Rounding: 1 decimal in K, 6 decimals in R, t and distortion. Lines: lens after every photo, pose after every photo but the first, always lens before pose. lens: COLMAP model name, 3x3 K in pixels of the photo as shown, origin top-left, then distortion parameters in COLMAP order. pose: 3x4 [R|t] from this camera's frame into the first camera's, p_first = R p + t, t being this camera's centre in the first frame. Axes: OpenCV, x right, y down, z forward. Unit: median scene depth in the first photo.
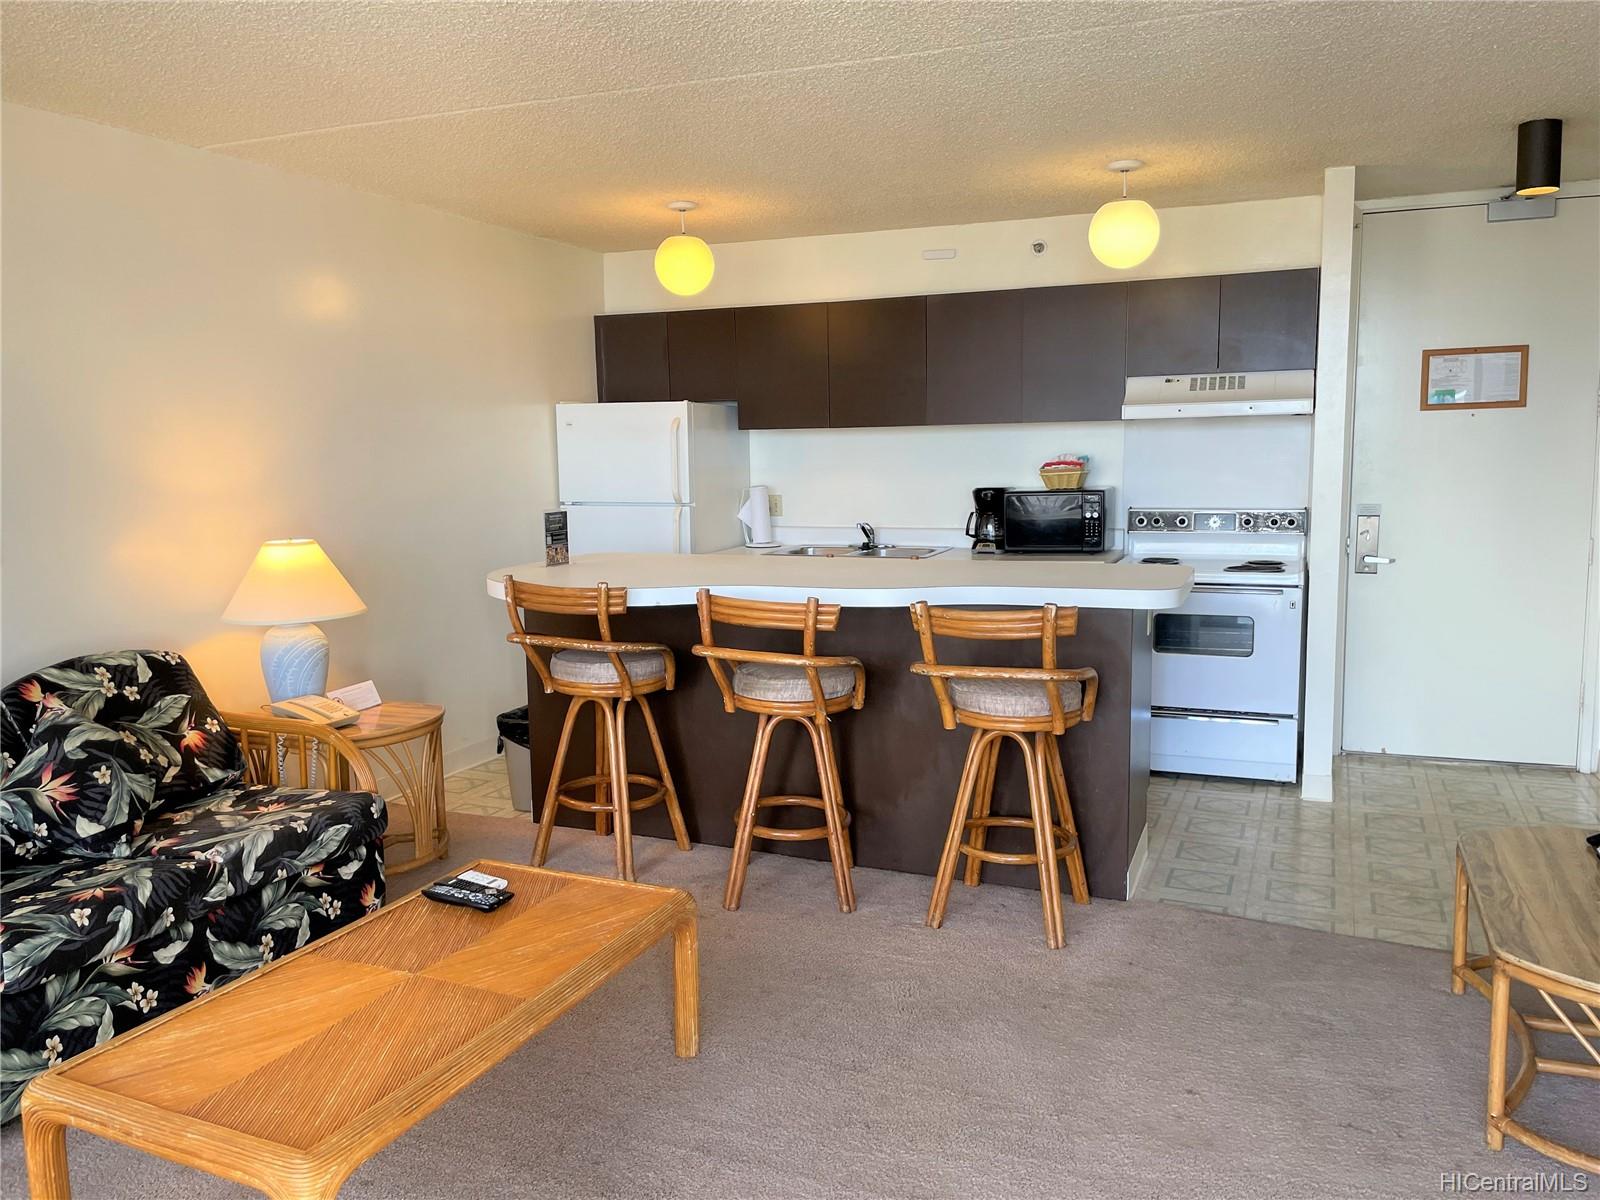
lens RADIAL K [[1222.1, 0, 801.4], [0, 1222.1, 602.9], [0, 0, 1]] dist [0.104273, -0.119846]
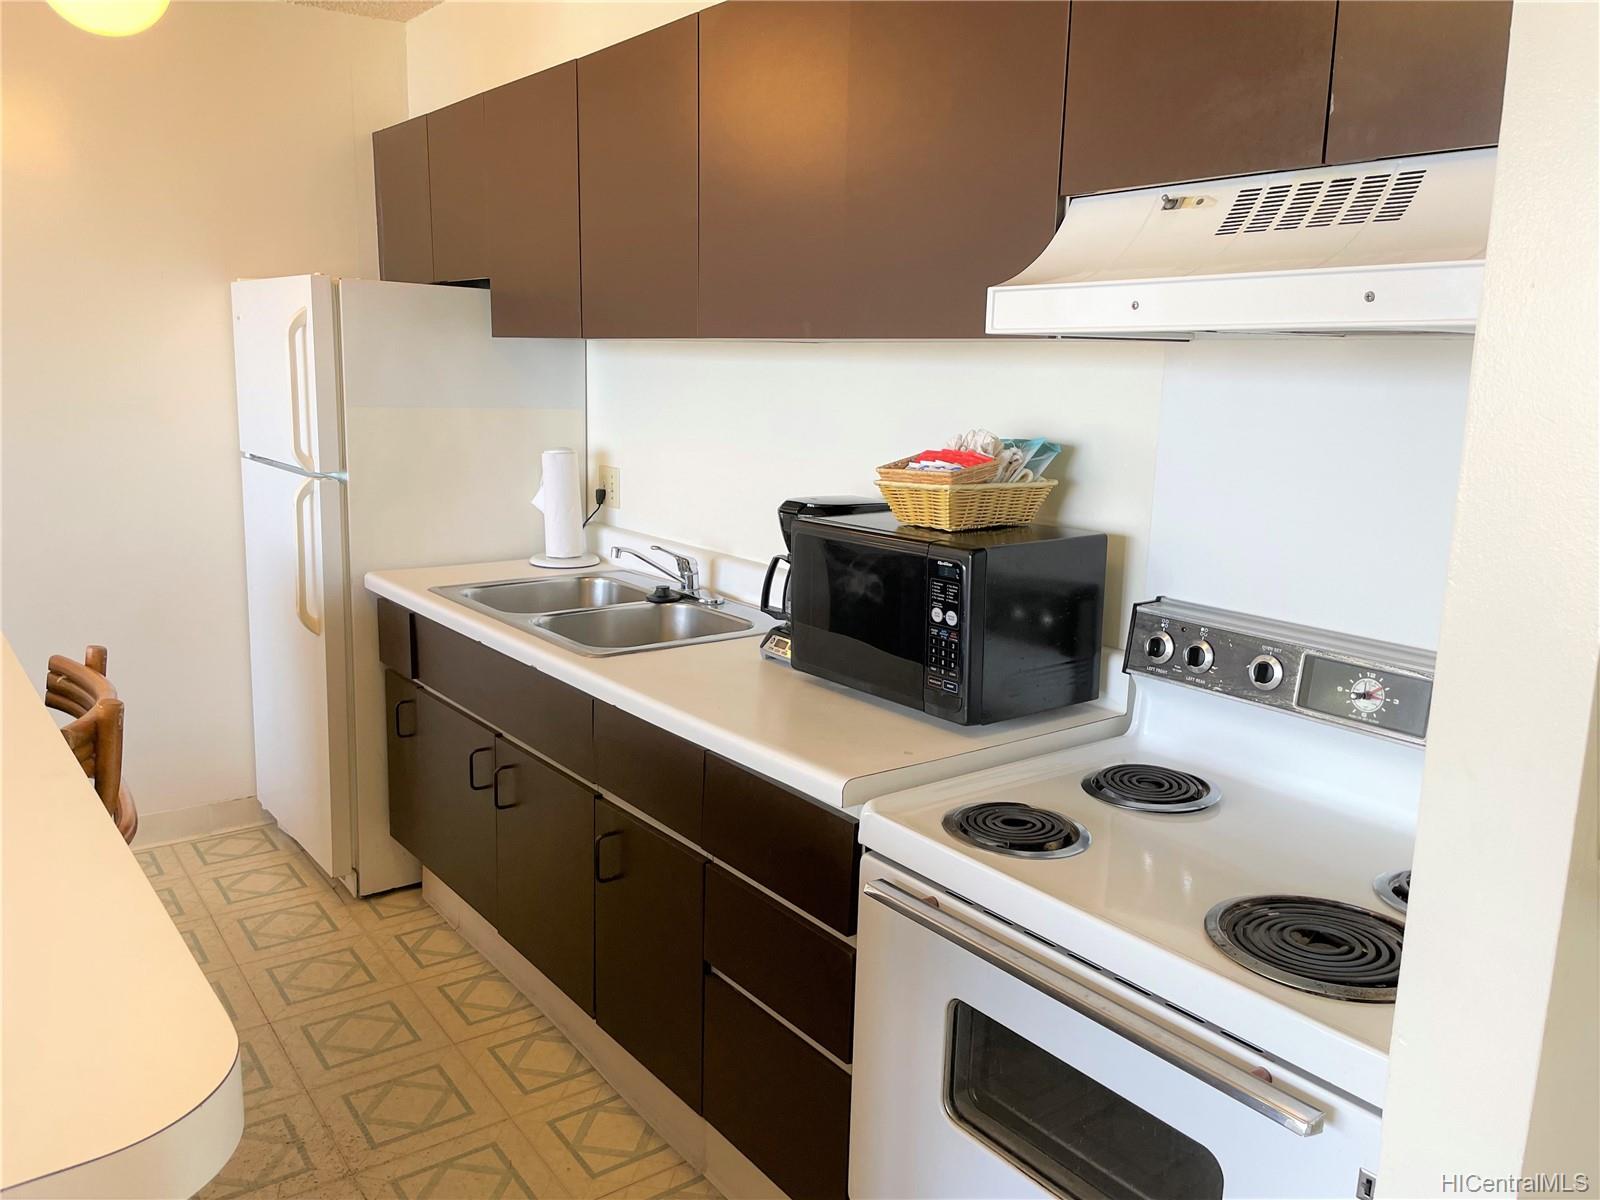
lens RADIAL K [[1211.2, 0, 802.9], [0, 1211.2, 590.6], [0, 0, 1]] dist [0.108007, -0.126799]
pose [[0.865377, 0.131047, -0.483684, 0.561948], [-0.107930, 0.991289, 0.075474, -0.154084], [0.489361, -0.013109, 0.871983, 1.060740]]
